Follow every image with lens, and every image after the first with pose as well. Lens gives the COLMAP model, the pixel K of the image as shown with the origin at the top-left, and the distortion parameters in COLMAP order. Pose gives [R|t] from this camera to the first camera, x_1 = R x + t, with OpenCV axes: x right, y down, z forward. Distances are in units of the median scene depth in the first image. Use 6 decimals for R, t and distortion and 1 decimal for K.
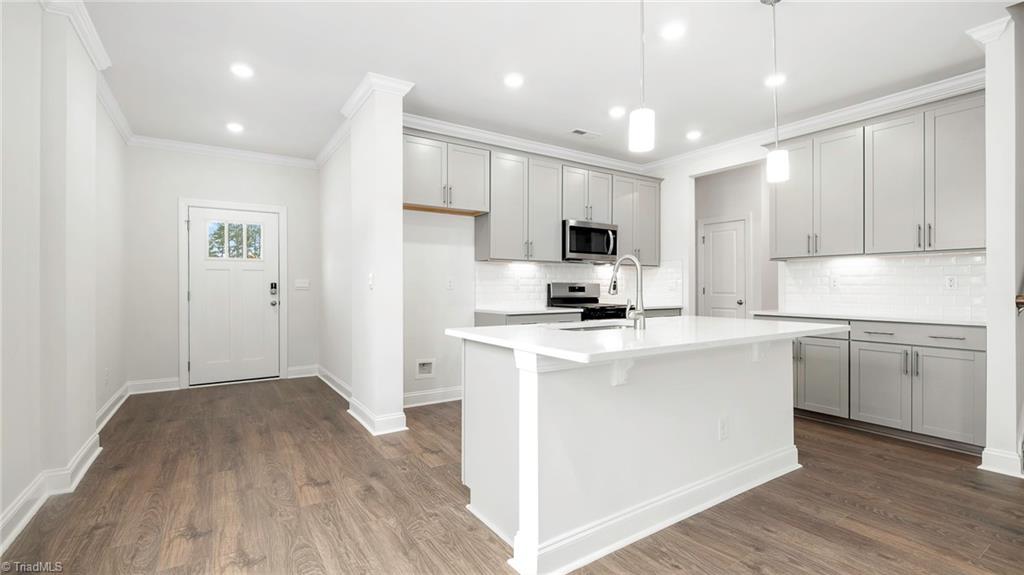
lens RADIAL K [[461.7, 0, 514.2], [0, 461.7, 285.5], [0, 0, 1]] dist [-0.002706, 0.001194]
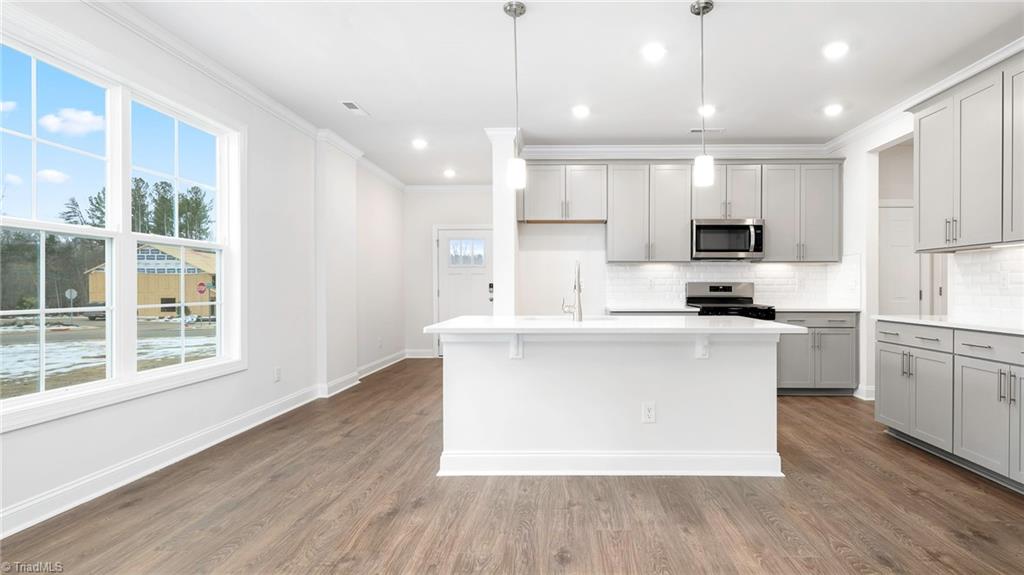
lens RADIAL K [[461.7, 0, 511.6], [0, 461.7, 287.8], [0, 0, 1]] dist [-0.002706, 0.001194]
pose [[0.820954, 0.001207, -0.570993, 0.421032], [0.002839, 0.999977, 0.006197, -0.001291], [0.570988, -0.006708, 0.820931, -0.057152]]
